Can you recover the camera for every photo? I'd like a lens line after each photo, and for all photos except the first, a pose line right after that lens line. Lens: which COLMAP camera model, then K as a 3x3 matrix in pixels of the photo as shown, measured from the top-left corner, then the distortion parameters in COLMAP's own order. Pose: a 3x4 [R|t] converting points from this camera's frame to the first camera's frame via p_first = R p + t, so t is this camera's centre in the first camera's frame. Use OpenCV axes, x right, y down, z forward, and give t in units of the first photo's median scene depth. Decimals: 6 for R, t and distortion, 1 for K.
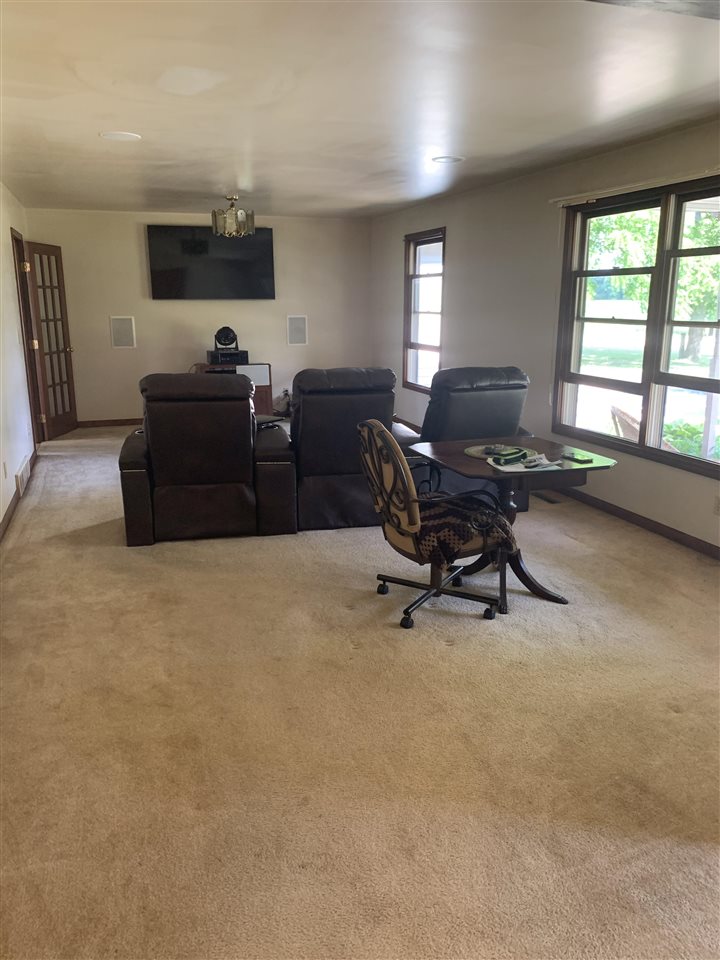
lens RADIAL K [[747.9, 0, 362.0], [0, 747.9, 495.1], [0, 0, 1]] dist [0.066405, -0.133884]
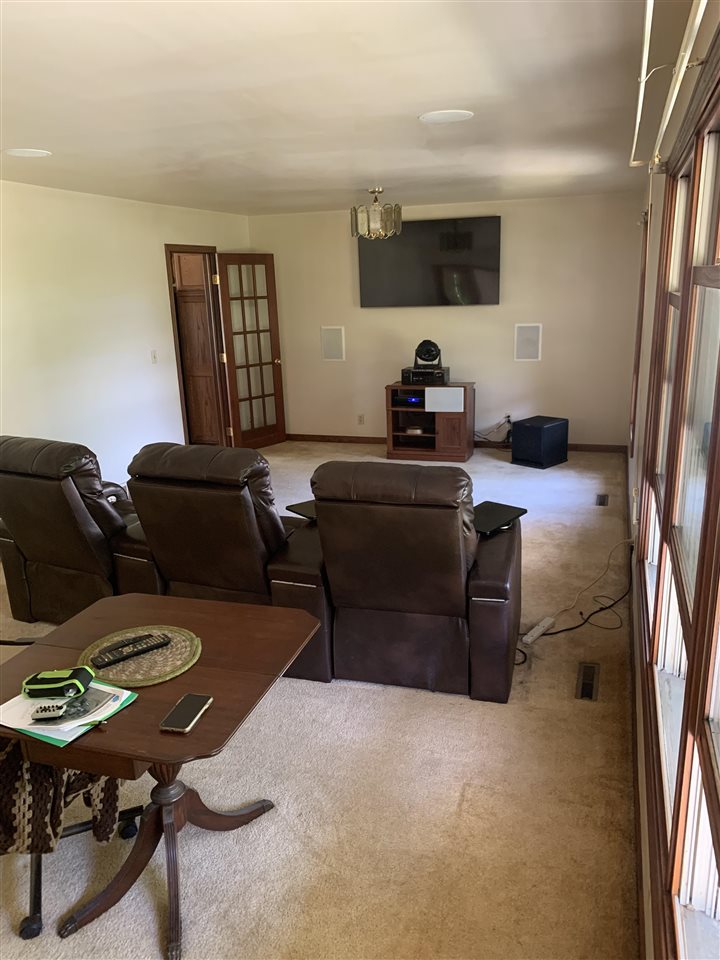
lens RADIAL K [[747.9, 0, 362.0], [0, 747.9, 495.1], [0, 0, 1]] dist [0.066405, -0.133884]
pose [[0.798066, 0.145897, -0.584640, 0.279016], [-0.126428, 0.989191, 0.074271, -0.104528], [0.589157, 0.014642, 0.807886, 0.277900]]
